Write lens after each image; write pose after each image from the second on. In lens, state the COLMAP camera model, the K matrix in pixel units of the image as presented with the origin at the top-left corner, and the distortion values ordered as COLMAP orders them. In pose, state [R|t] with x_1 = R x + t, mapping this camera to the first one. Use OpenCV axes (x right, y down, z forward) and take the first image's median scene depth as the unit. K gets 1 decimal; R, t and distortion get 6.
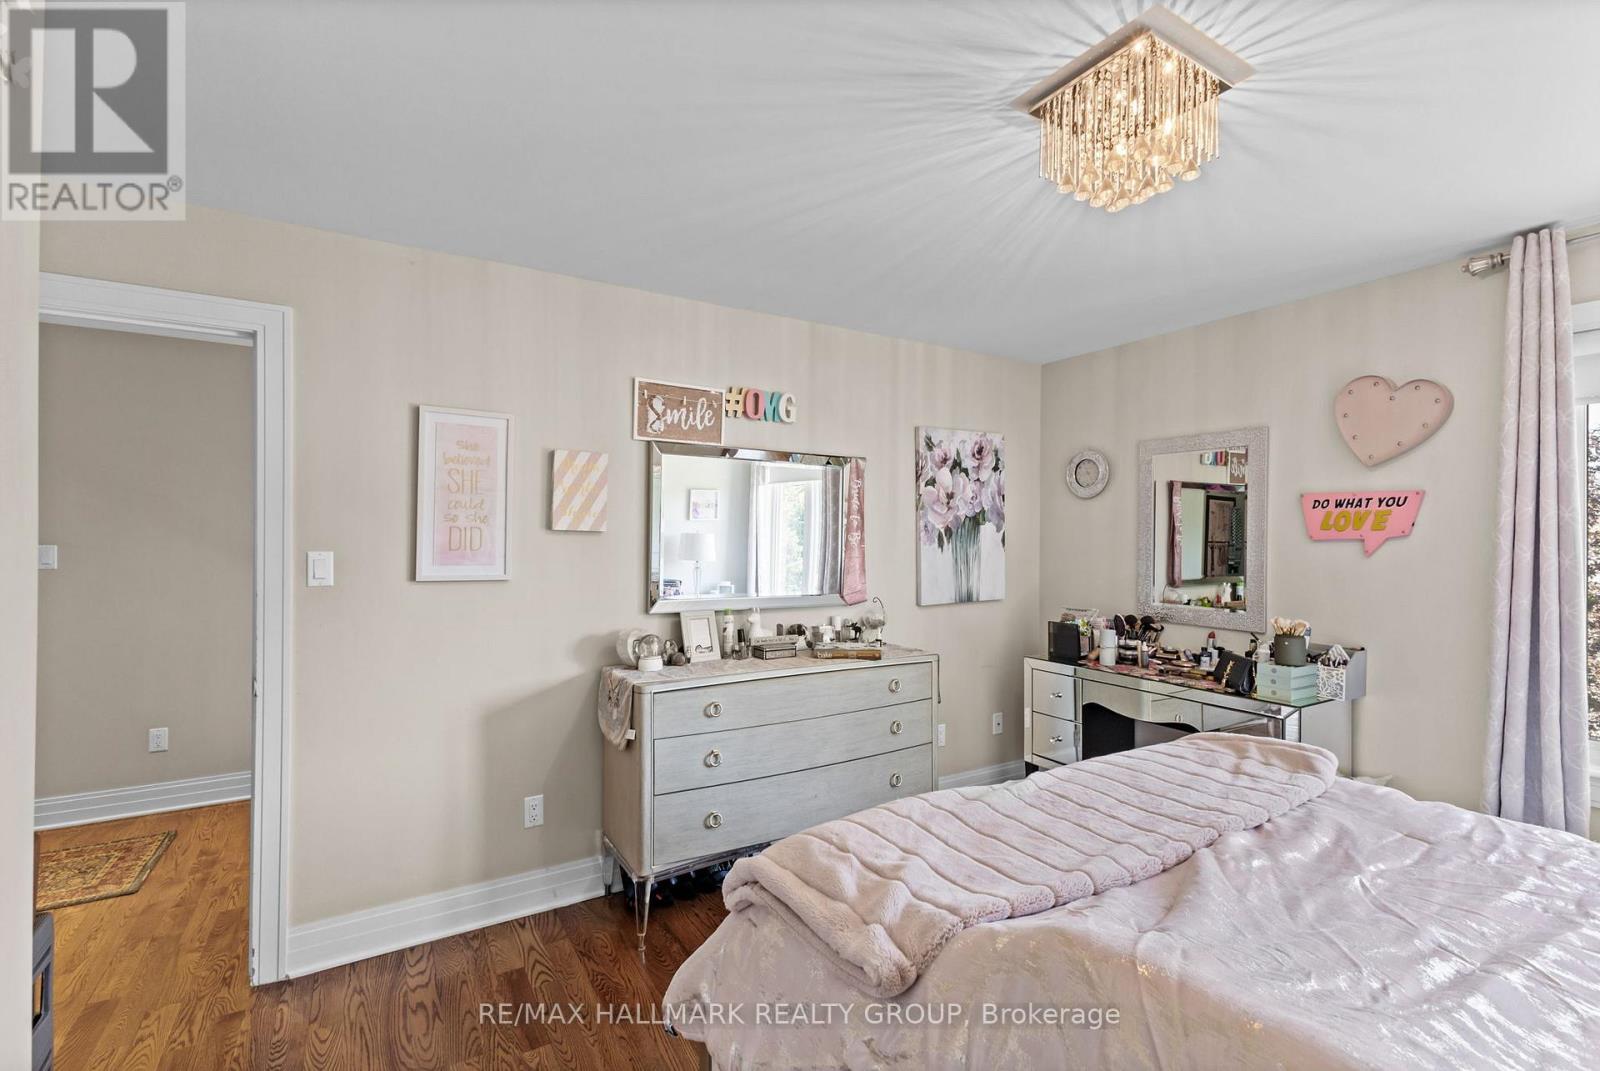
lens RADIAL K [[697.4, 0, 796.8], [0, 697.4, 535.3], [0, 0, 1]] dist [0.002694, 0.000101]
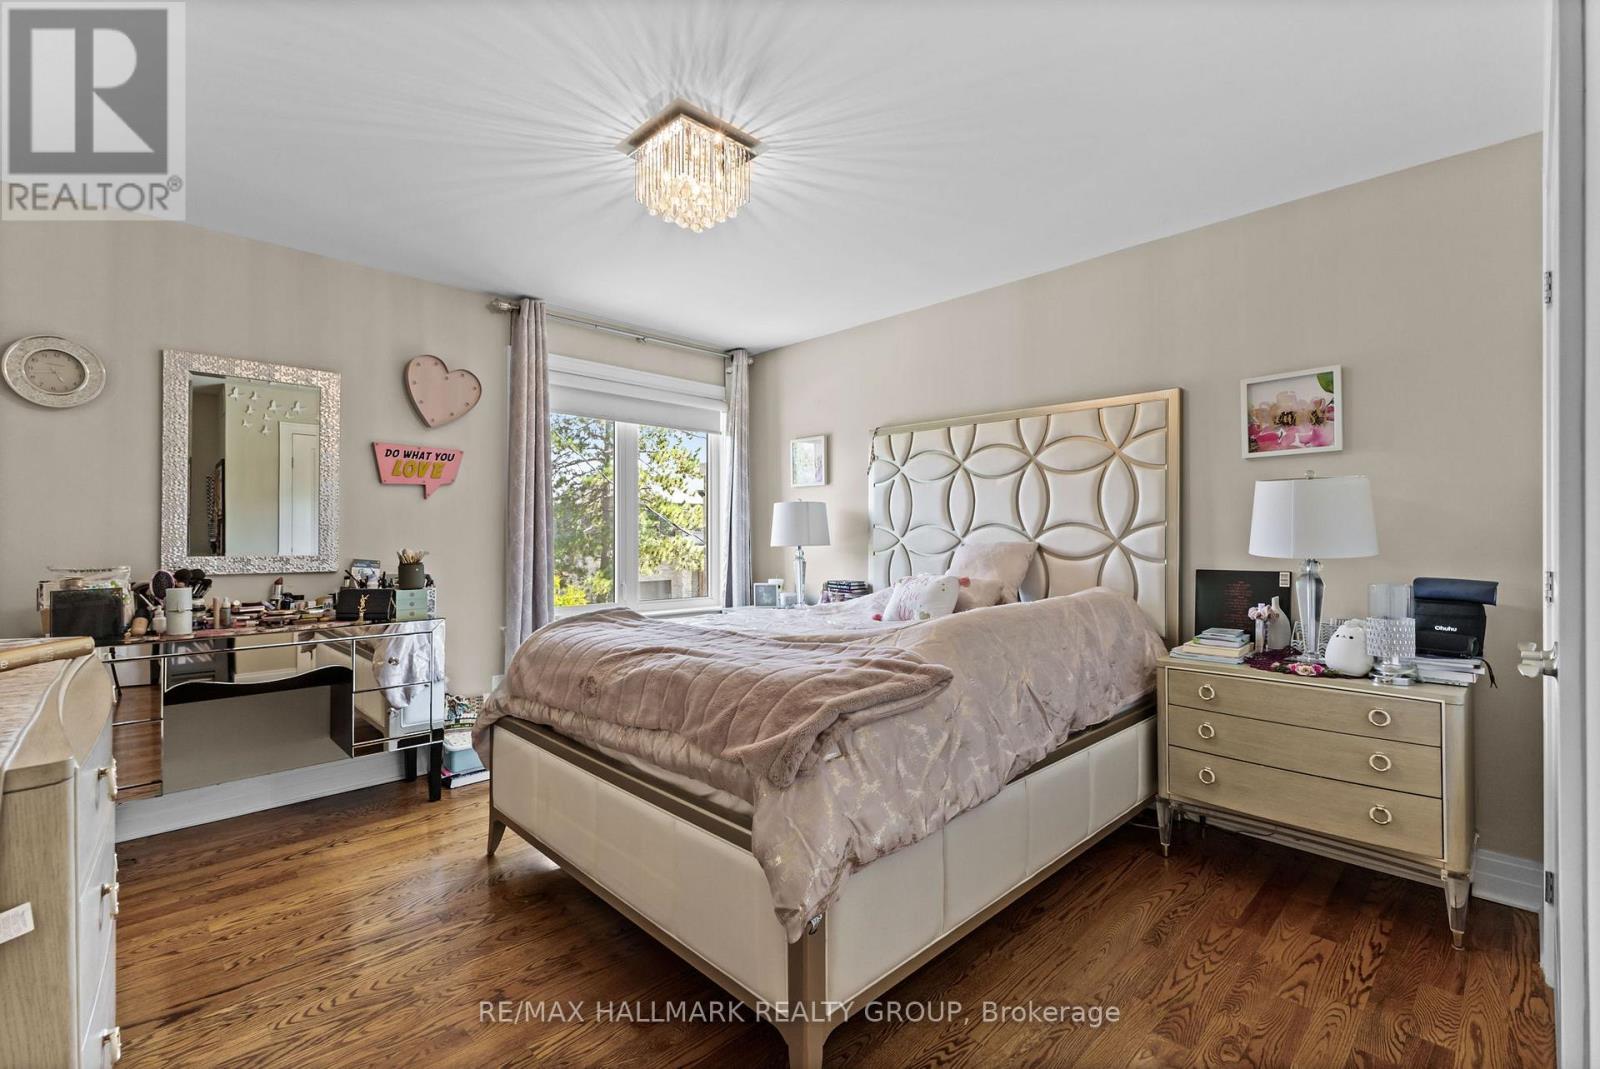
lens RADIAL K [[697.4, 0, 793.9], [0, 697.4, 532.6], [0, 0, 1]] dist [0.002694, 0.000101]
pose [[-0.240026, -0.003769, 0.970759, -0.567769], [-0.001611, 0.999993, 0.003484, 0.086623], [-0.970765, -0.000727, -0.240030, 0.661671]]
